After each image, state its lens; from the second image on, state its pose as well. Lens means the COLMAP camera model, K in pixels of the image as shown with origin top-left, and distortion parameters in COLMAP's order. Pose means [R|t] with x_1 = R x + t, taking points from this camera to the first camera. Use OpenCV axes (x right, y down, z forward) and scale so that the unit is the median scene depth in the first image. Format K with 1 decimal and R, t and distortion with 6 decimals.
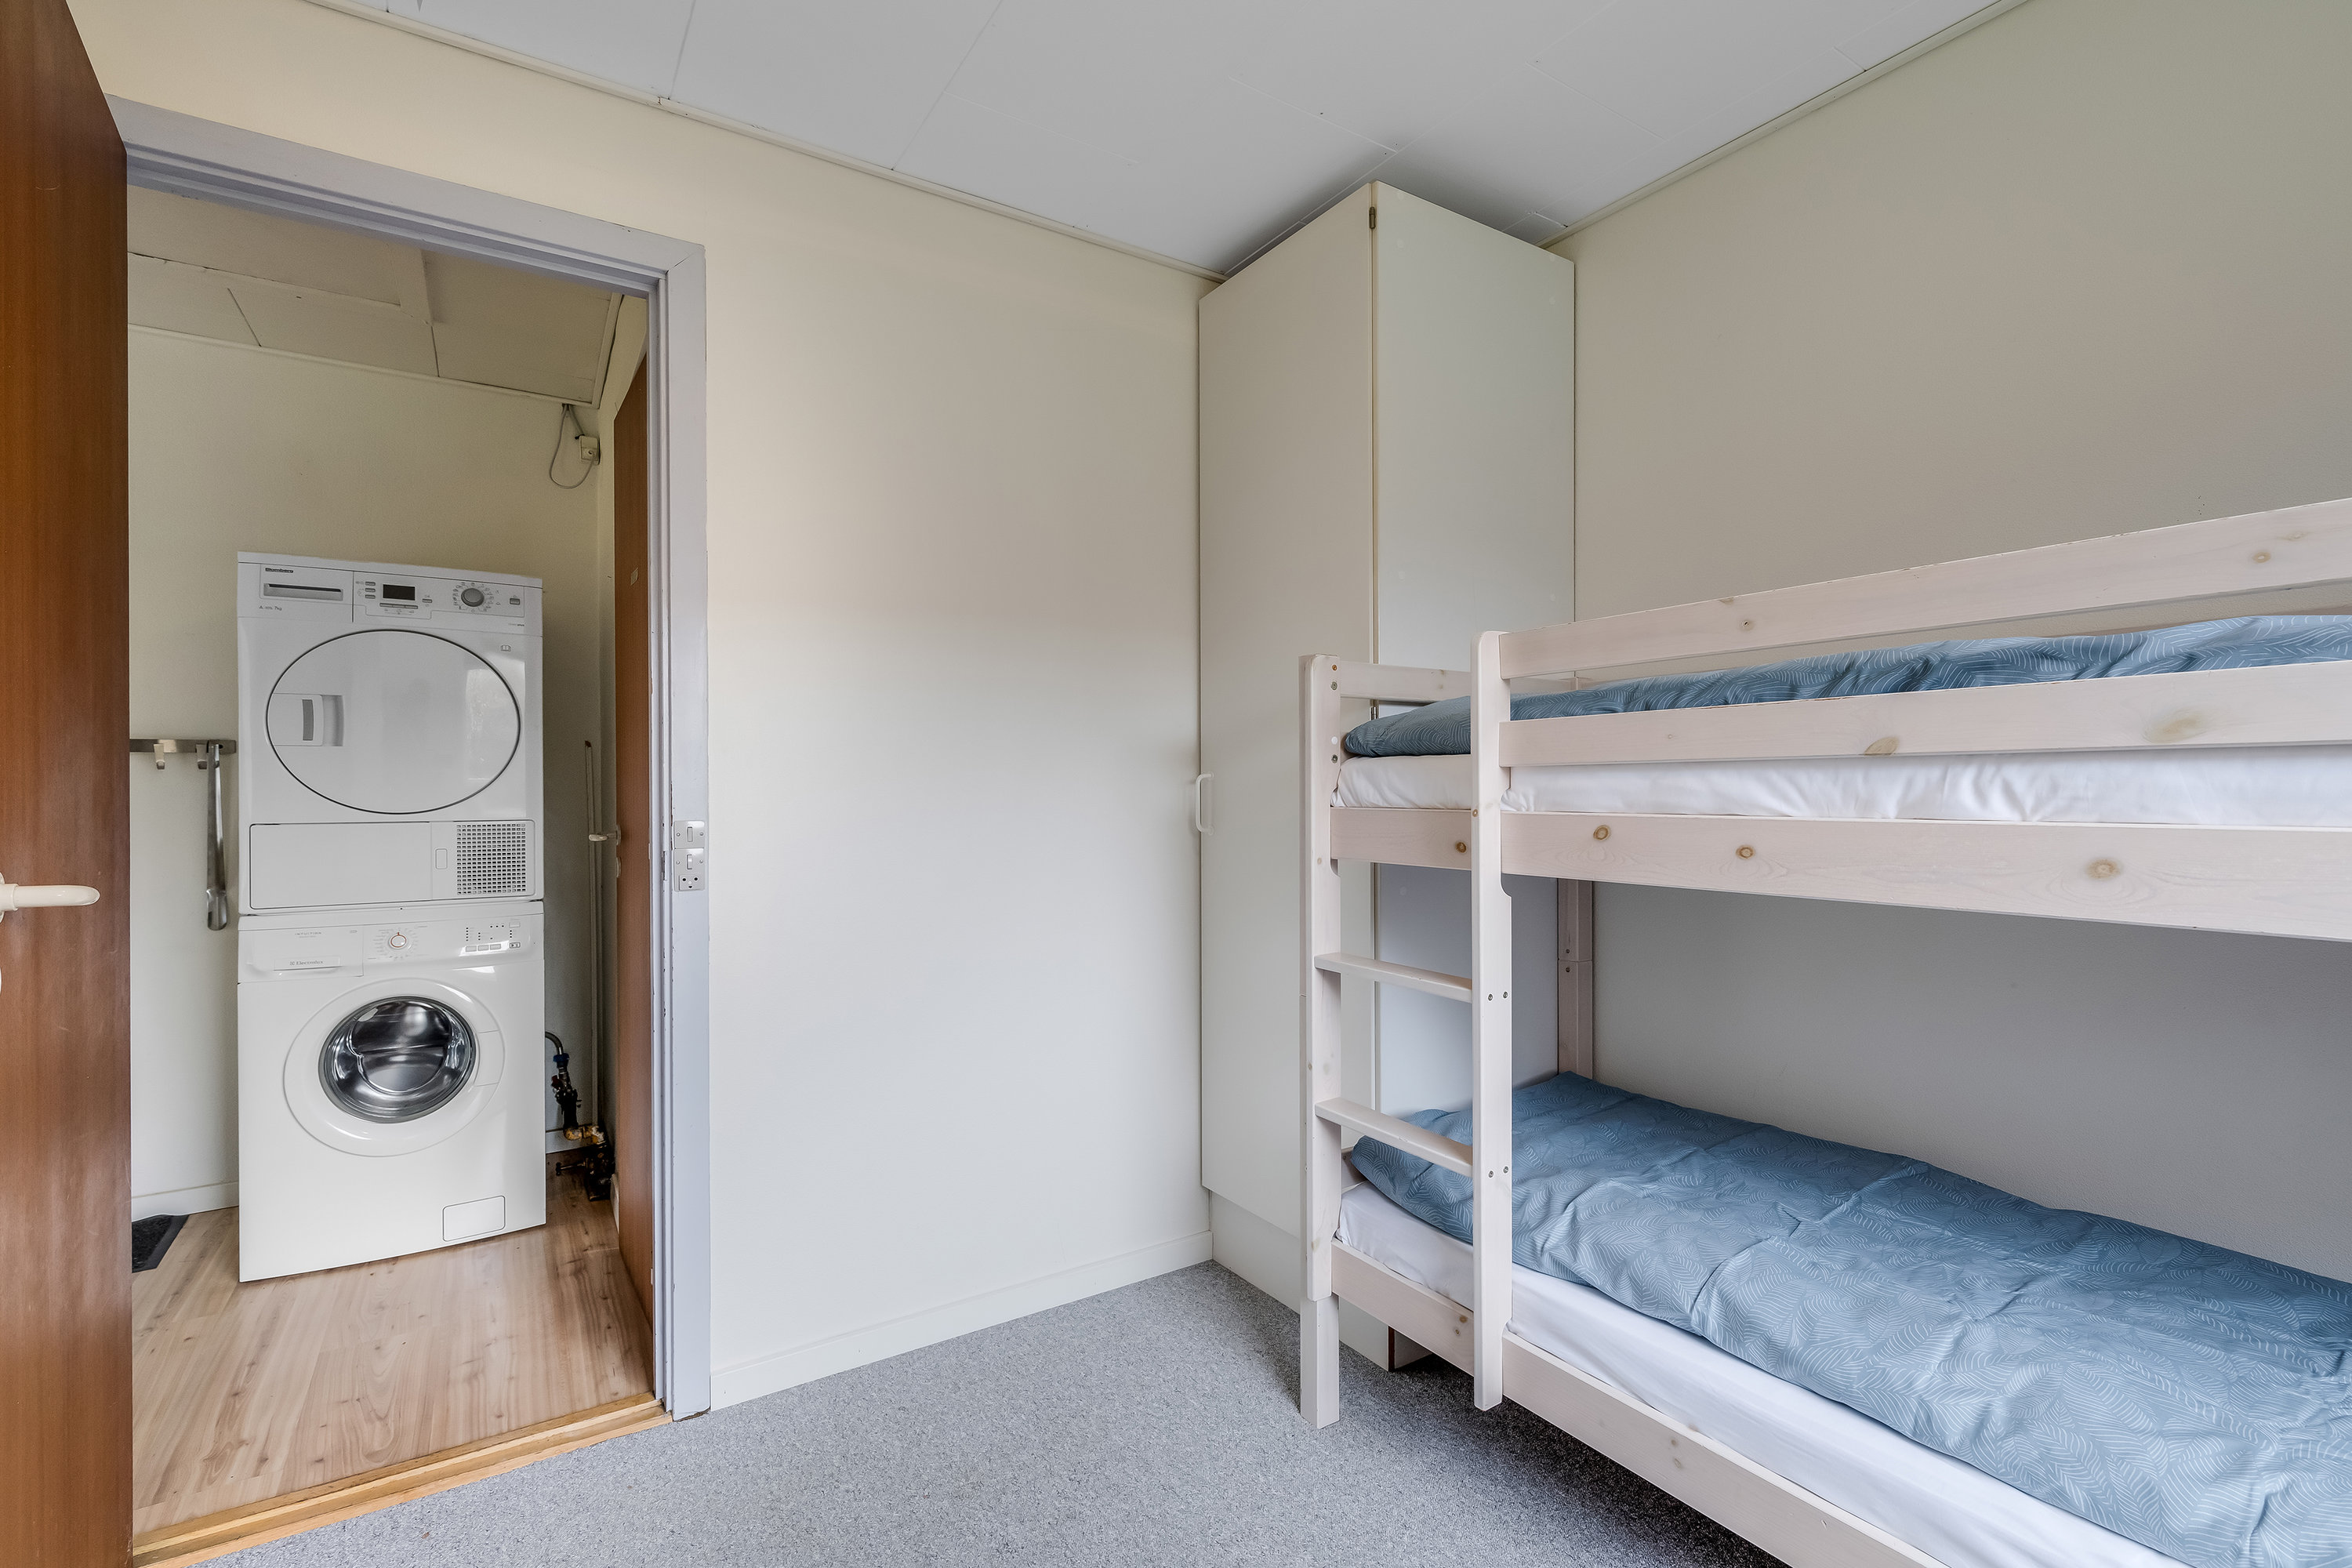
lens RADIAL K [[998.0, 0, 1167.1], [0, 998.0, 777.9], [0, 0, 1]] dist [-0.000075, -0.000070]
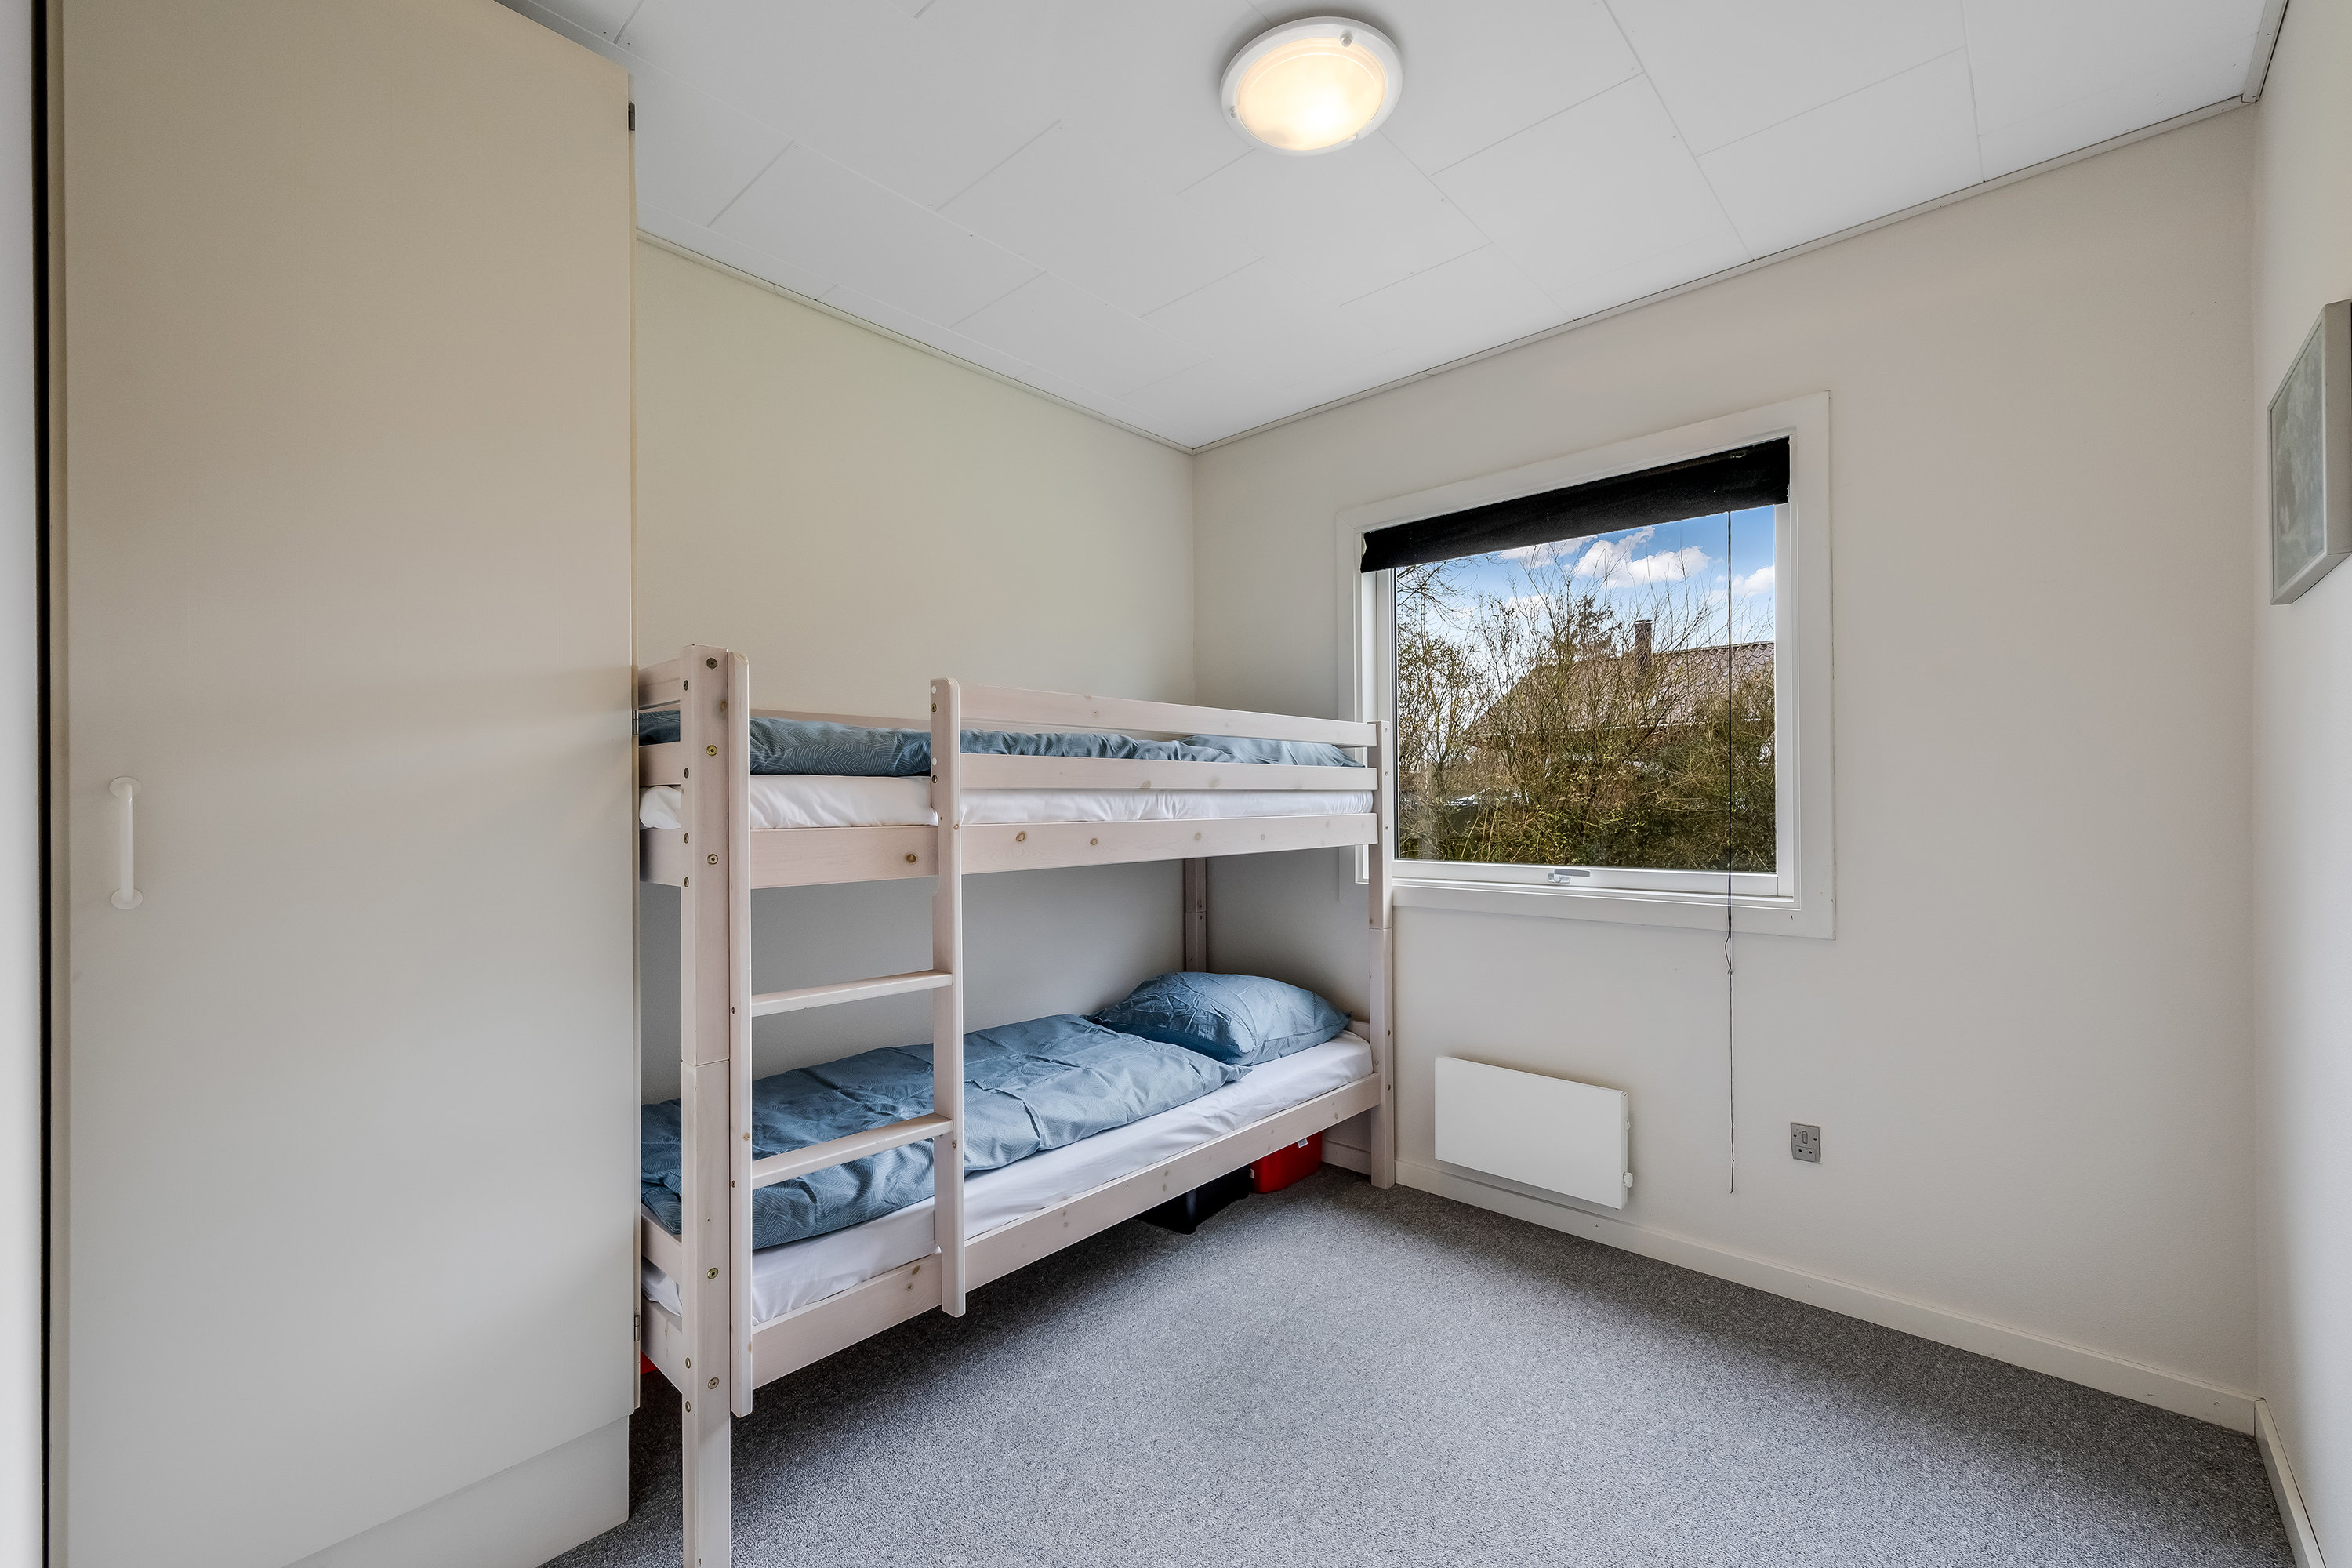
lens RADIAL K [[963.8, 0, 1175.3], [0, 963.8, 793.2], [0, 0, 1]] dist [0.001948, 0.000114]
pose [[-0.231978, 0.017856, 0.972557, -1.054242], [0.001880, 0.999838, -0.017908, 0.018819], [-0.972719, -0.002325, -0.231973, 1.189205]]
